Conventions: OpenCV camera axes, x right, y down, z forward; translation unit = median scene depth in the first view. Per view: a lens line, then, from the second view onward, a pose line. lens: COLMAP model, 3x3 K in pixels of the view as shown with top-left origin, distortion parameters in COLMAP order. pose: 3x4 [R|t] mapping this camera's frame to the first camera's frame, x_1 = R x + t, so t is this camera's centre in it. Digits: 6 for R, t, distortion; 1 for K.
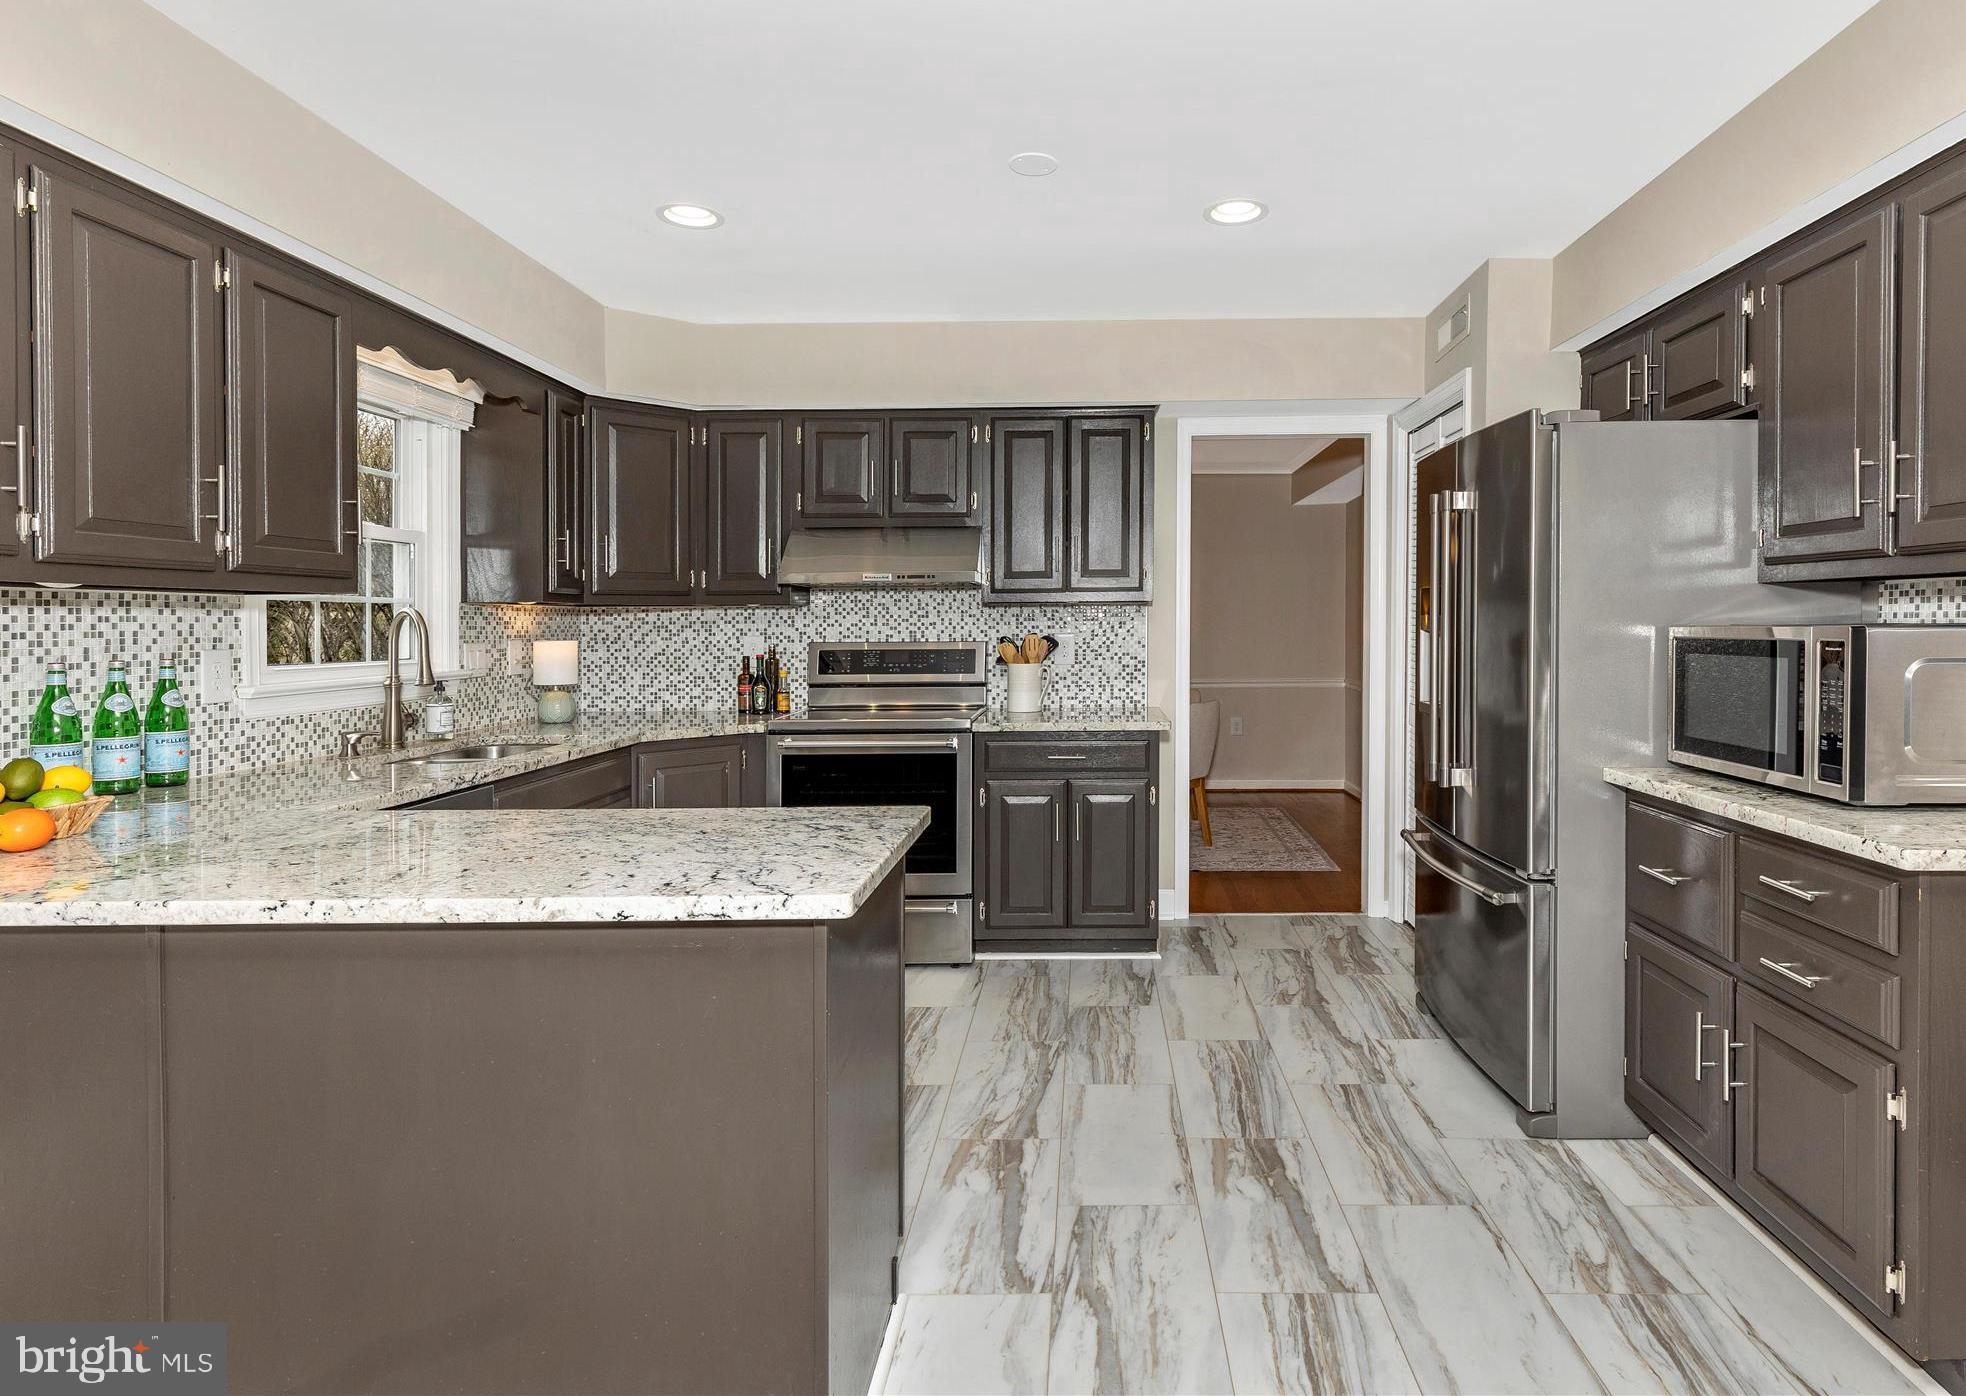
lens RADIAL K [[1070.4, 0, 1069.6], [0, 1070.4, 631.2], [0, 0, 1]] dist [0.014370, -0.002890]
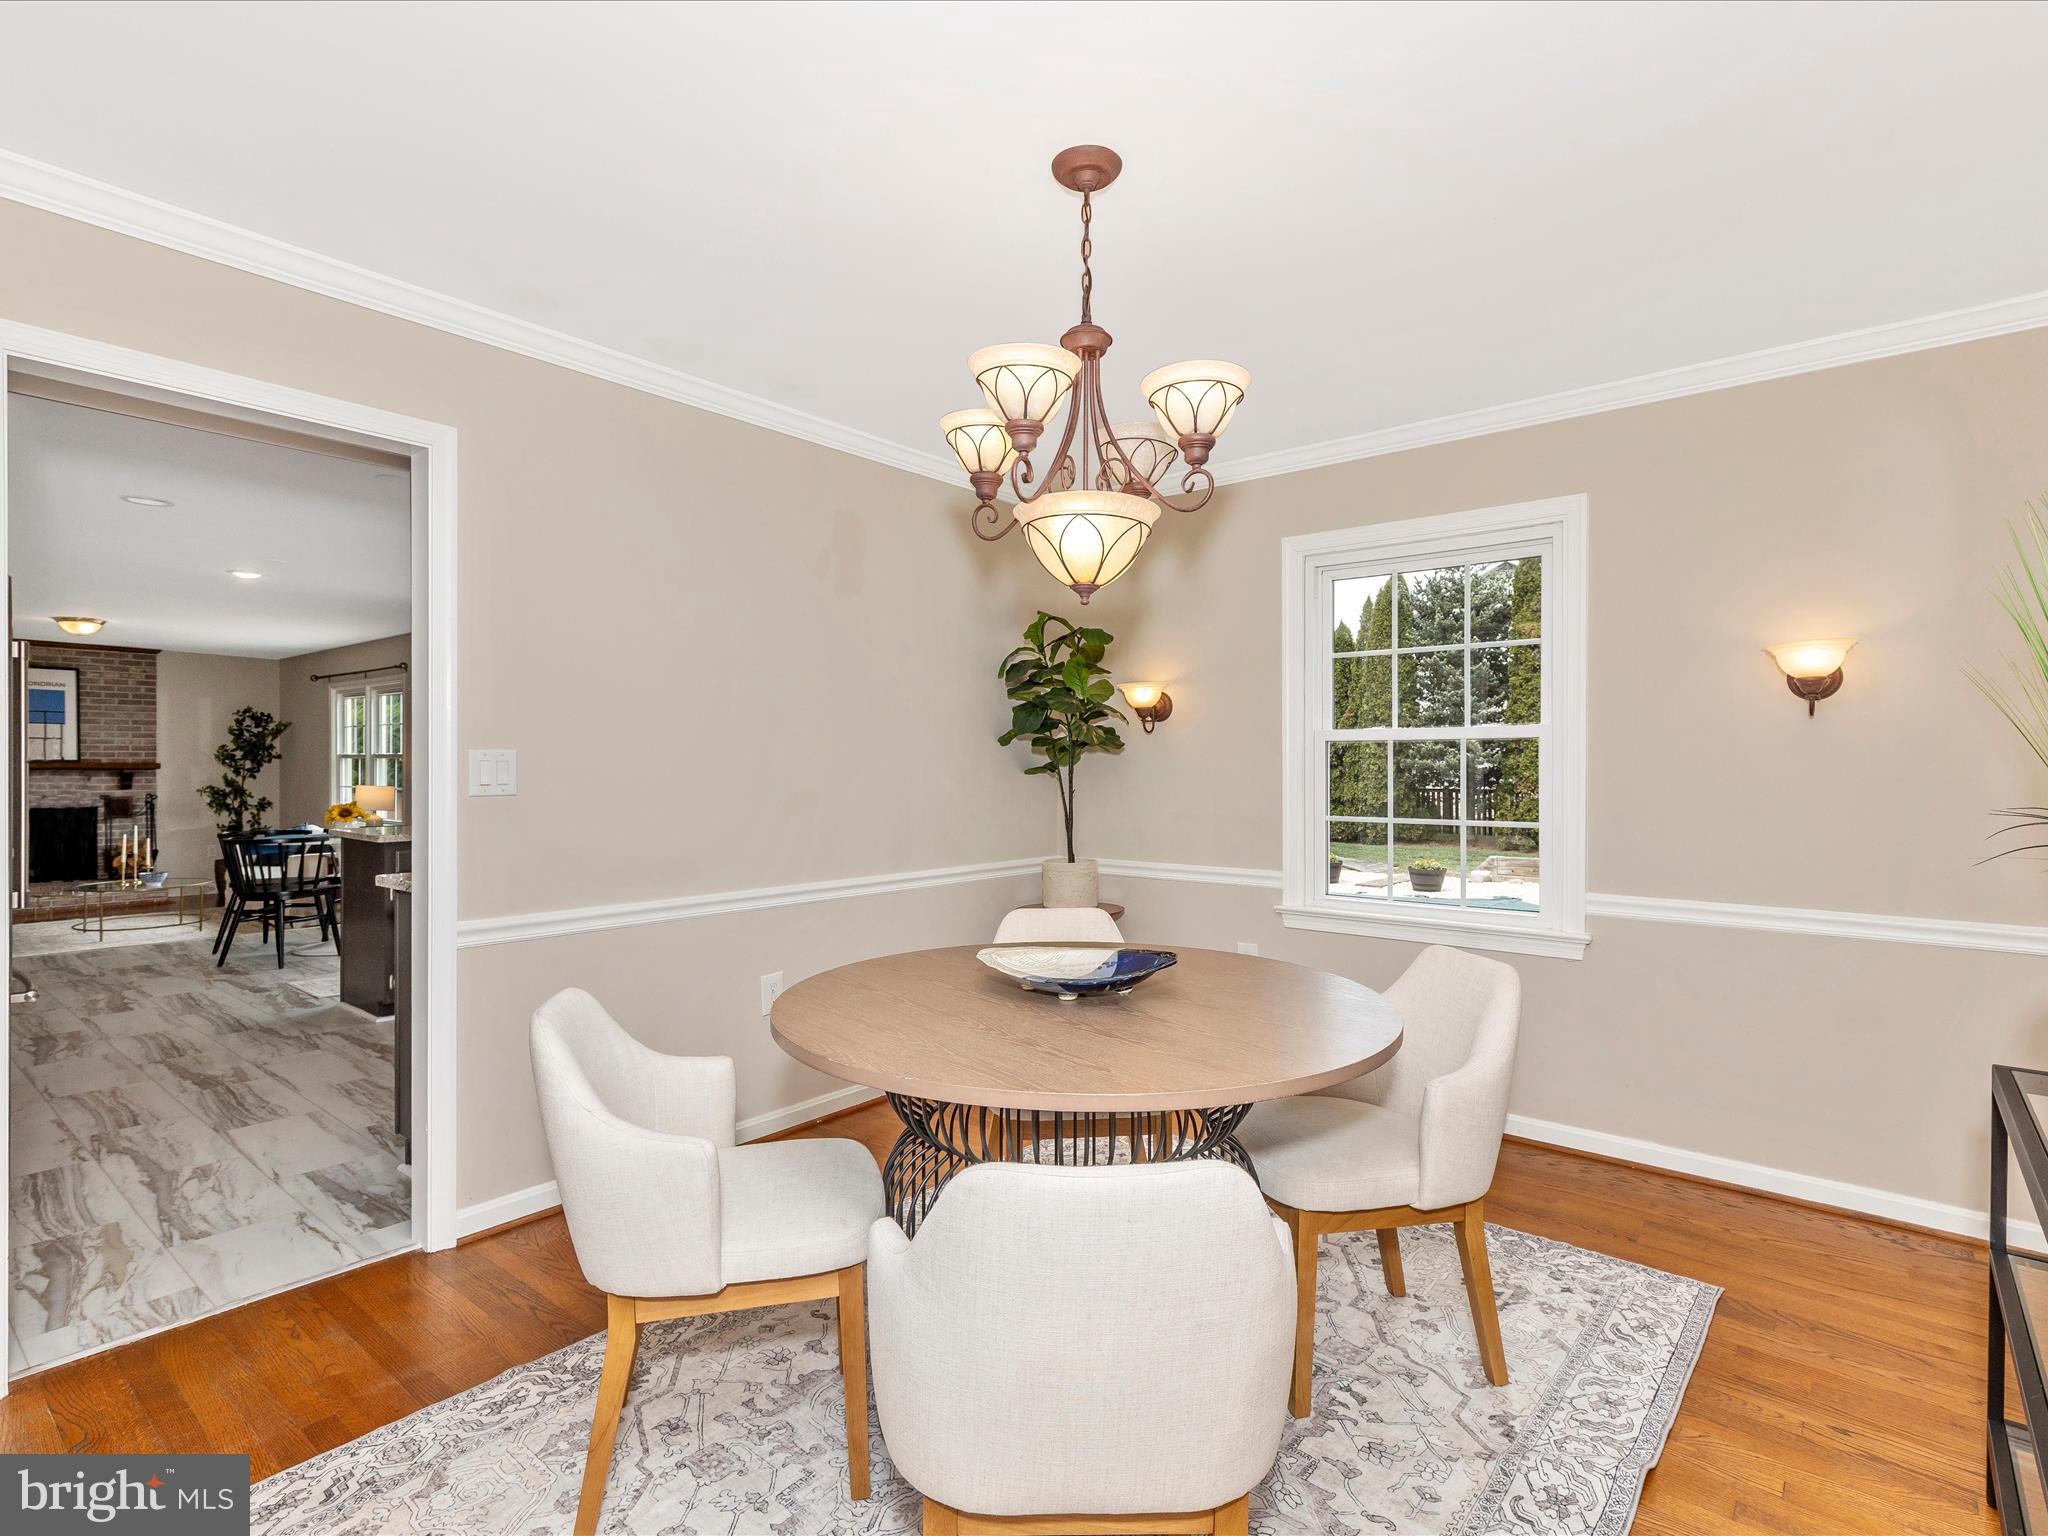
lens RADIAL K [[1041.4, 0, 1040.8], [0, 1041.4, 757.6], [0, 0, 1]] dist [0.010264, -0.002043]
pose [[-0.618728, 0.006928, -0.785575, 0.435571], [-0.005764, 0.999894, 0.013358, -0.023594], [0.785584, 0.012793, -0.618622, 2.005446]]
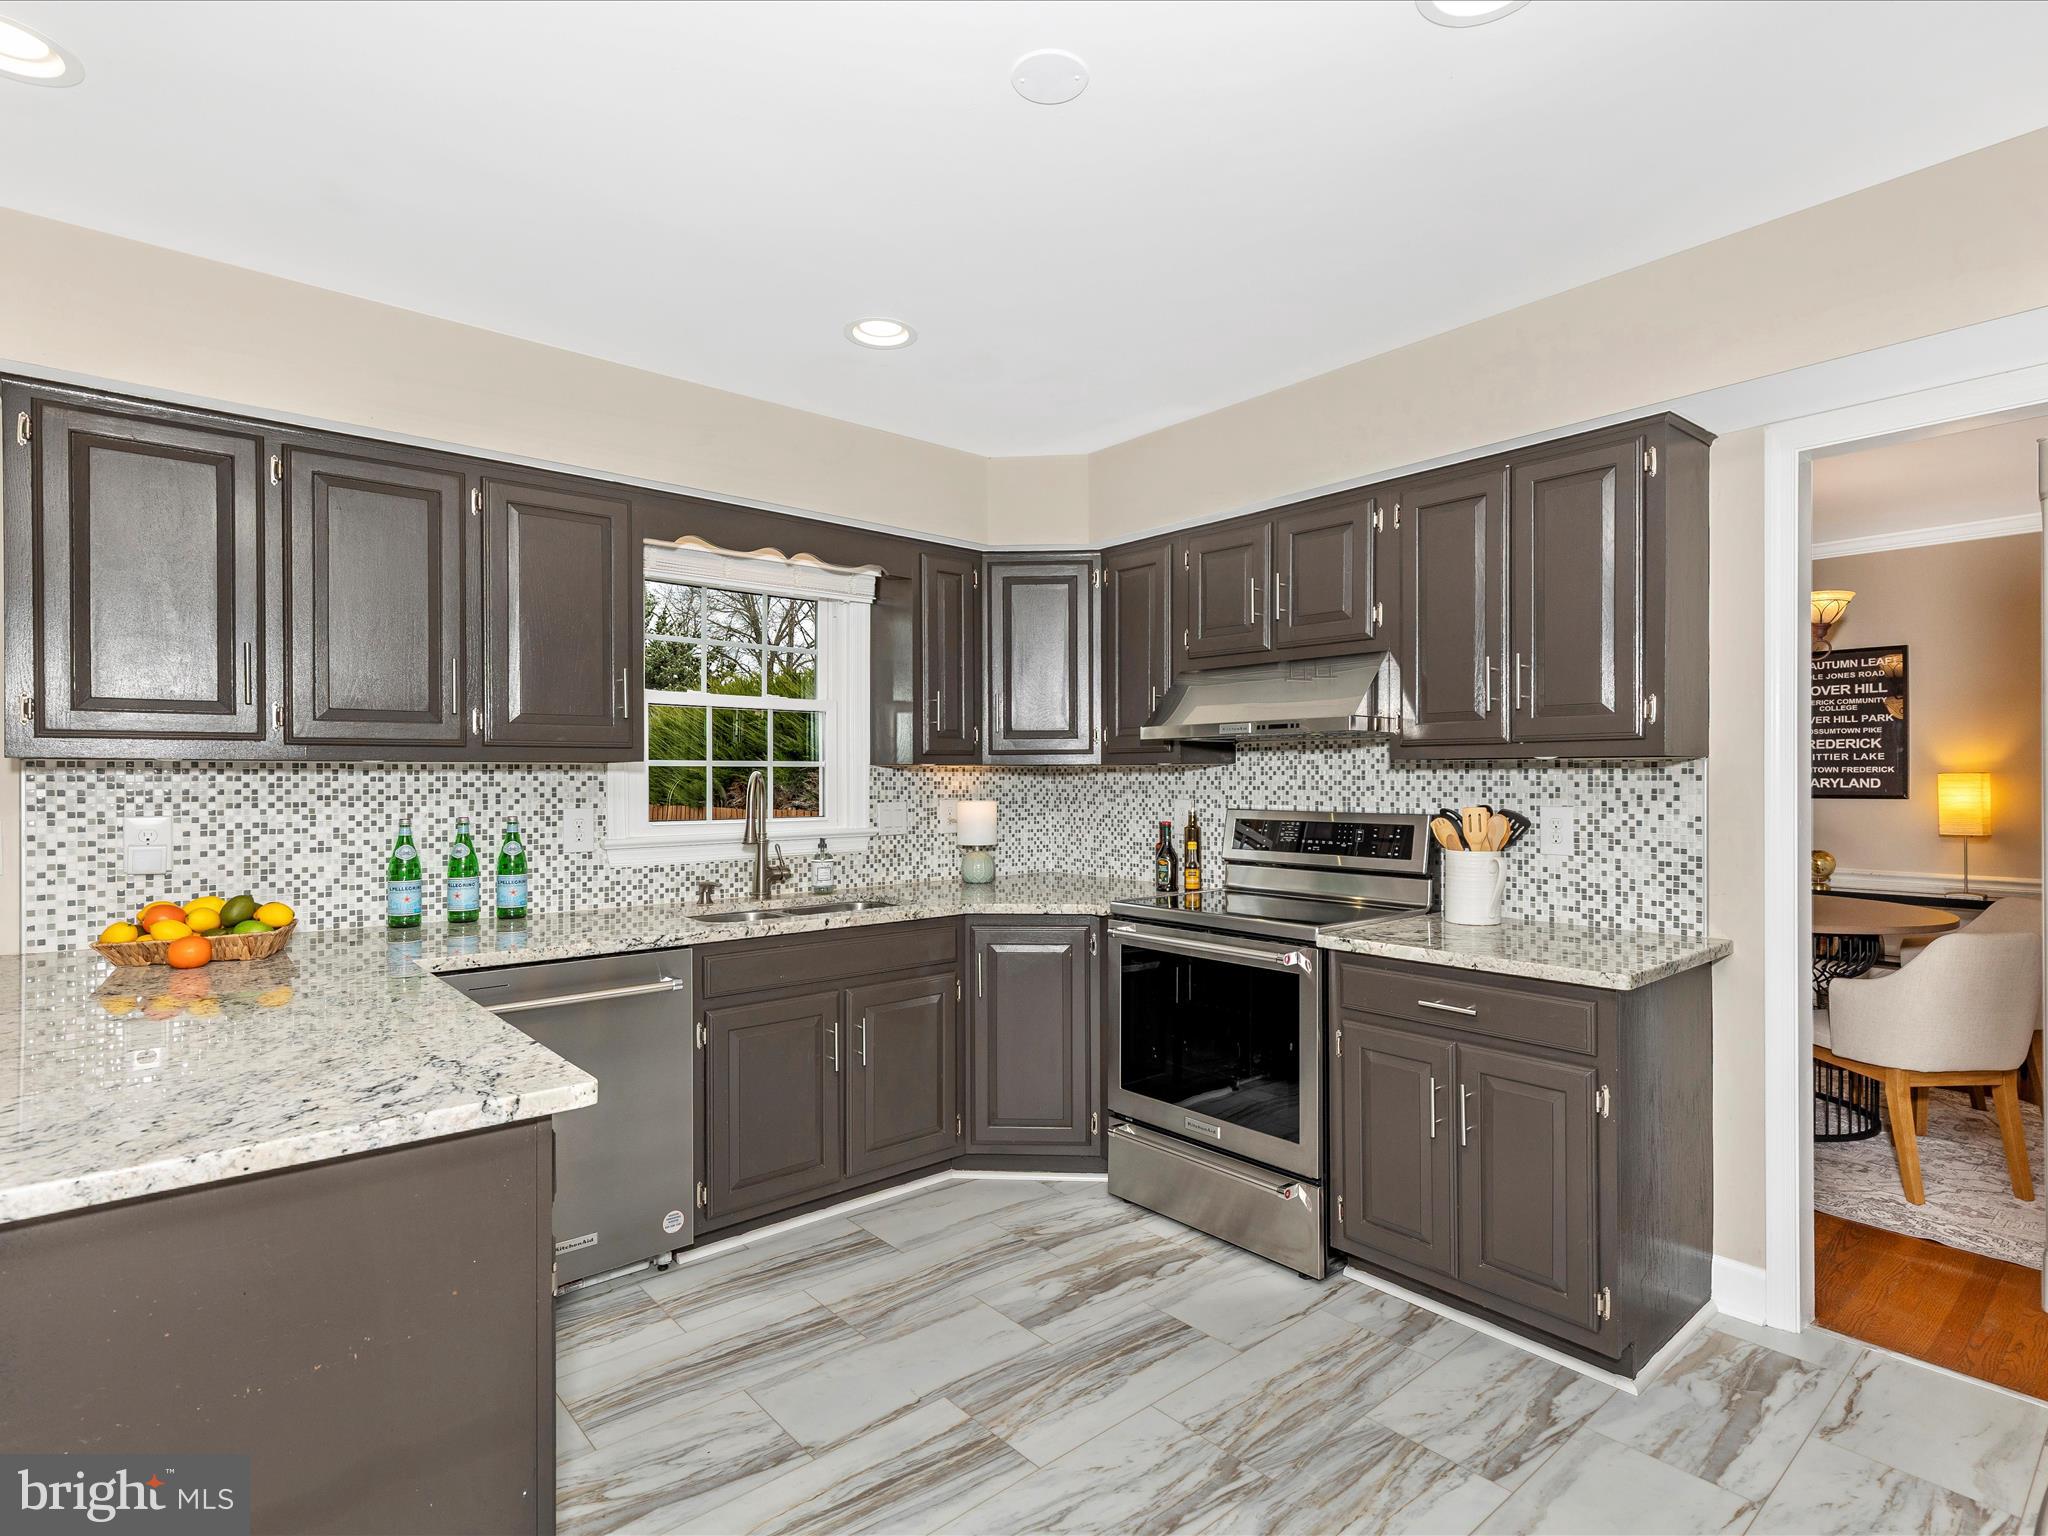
lens RADIAL K [[1041.4, 0, 1025.7], [0, 1041.4, 763.4], [0, 0, 1]] dist [0.010264, -0.002043]
pose [[0.666432, -0.003045, -0.745559, 0.301556], [-0.007295, 0.999917, -0.010605, -0.017546], [0.745530, 0.012506, 0.666355, 0.422763]]
